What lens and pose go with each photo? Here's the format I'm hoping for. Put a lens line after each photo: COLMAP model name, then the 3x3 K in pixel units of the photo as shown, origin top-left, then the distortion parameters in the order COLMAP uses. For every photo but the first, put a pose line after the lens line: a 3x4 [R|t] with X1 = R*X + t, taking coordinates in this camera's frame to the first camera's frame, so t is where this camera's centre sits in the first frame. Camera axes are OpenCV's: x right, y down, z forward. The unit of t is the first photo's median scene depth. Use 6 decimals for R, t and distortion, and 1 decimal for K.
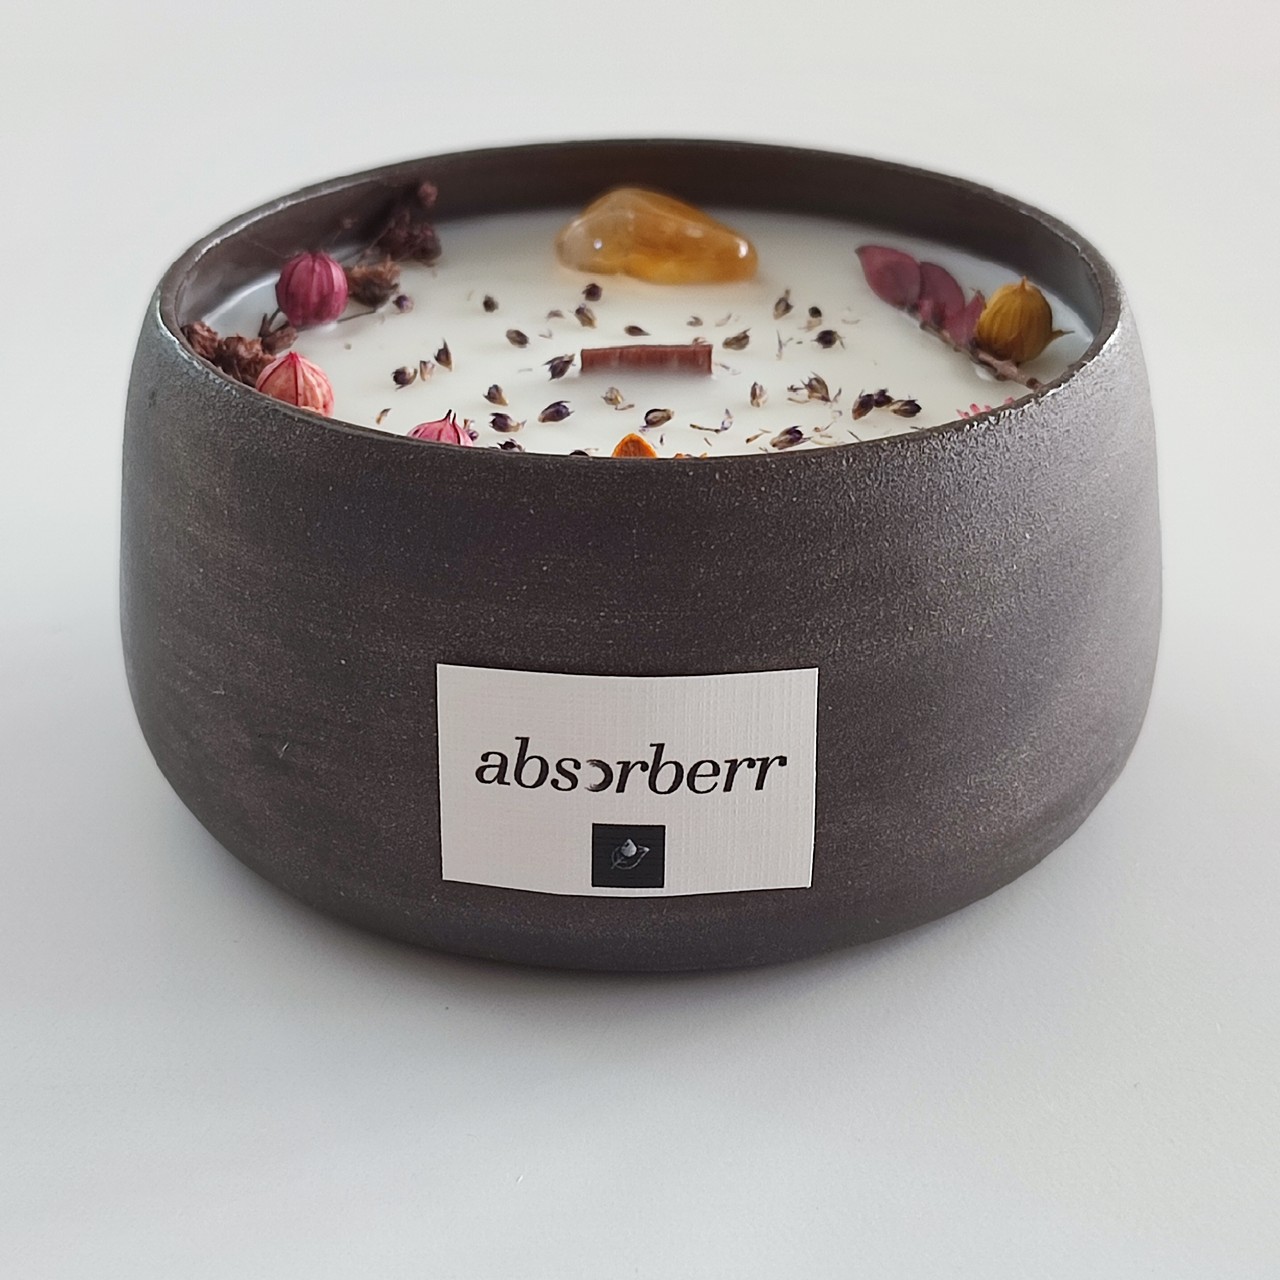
lens RADIAL K [[2644.3, 0, 628.0], [0, 2644.3, 649.2], [0, 0, 1]] dist [0.319546, -3.456210]
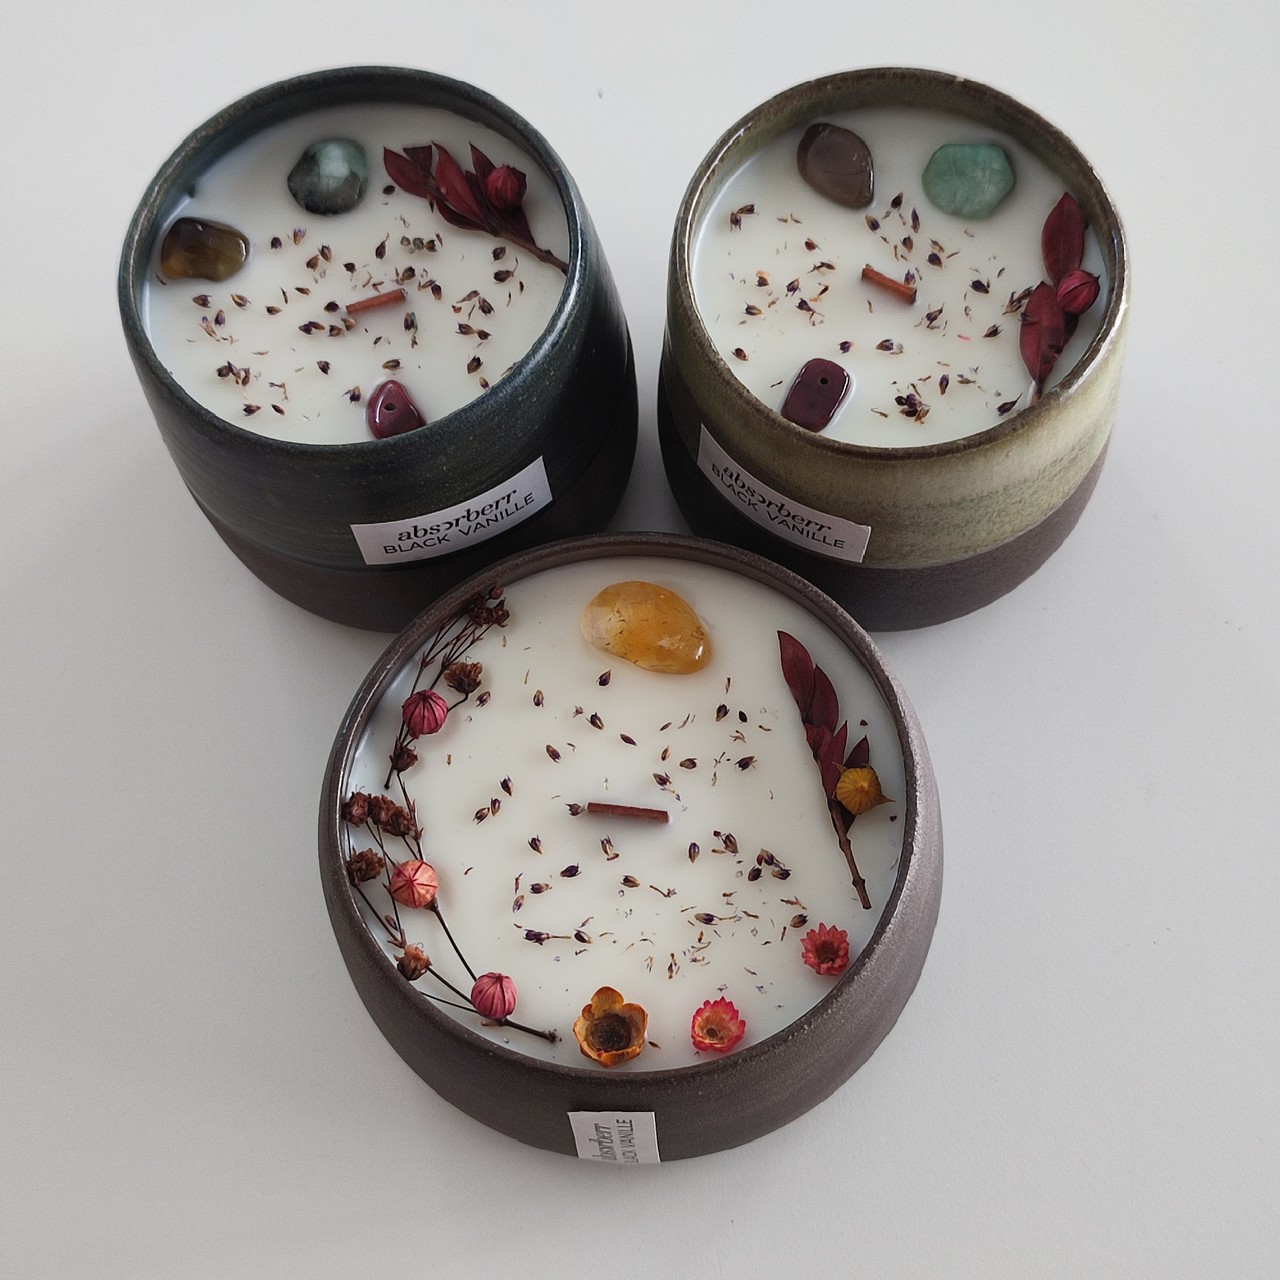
lens RADIAL K [[1879.5, 0, 625.6], [0, 1879.5, 640.1], [0, 0, 1]] dist [0.265141, -2.462653]
pose [[0.995805, 0.034243, -0.084850, 0.107552], [0.028783, 0.763025, 0.645728, -1.006451], [0.086854, -0.645462, 0.758838, 0.202122]]
